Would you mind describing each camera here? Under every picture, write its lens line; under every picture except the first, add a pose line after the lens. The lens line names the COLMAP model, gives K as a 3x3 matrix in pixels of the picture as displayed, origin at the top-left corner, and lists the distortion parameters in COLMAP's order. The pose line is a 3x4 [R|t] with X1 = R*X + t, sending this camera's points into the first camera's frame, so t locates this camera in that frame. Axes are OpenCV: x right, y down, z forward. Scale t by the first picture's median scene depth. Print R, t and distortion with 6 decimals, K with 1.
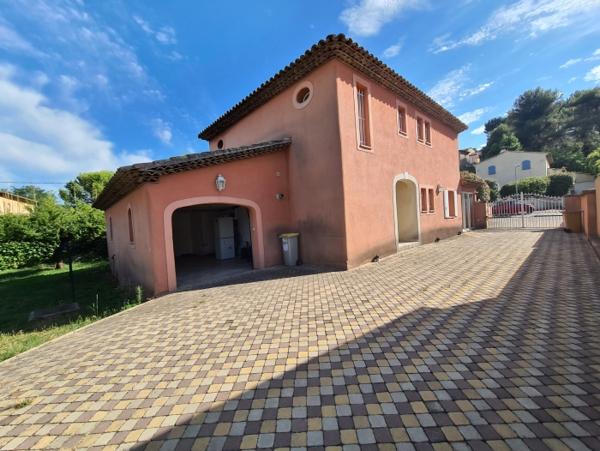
lens RADIAL K [[252.8, 0, 300.0], [0, 252.8, 225.5], [0, 0, 1]] dist [0.002076, 0.000049]
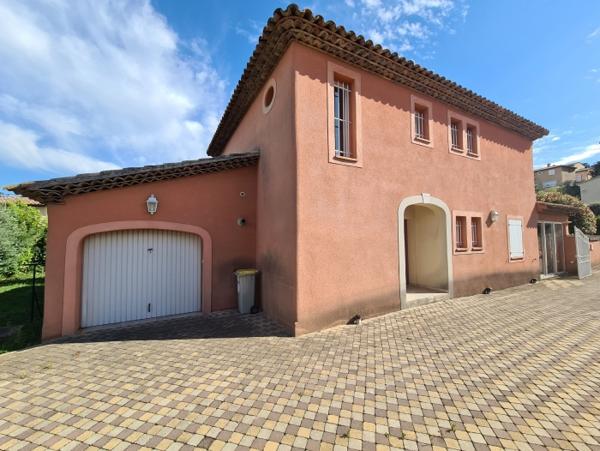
lens RADIAL K [[252.8, 0, 300.0], [0, 252.8, 225.5], [0, 0, 1]] dist [0.002076, 0.000049]
pose [[0.967558, 0.042023, -0.249128, 0.278733], [-0.059526, 0.996228, -0.063142, -0.060667], [0.245535, 0.075924, 0.966410, 0.253552]]
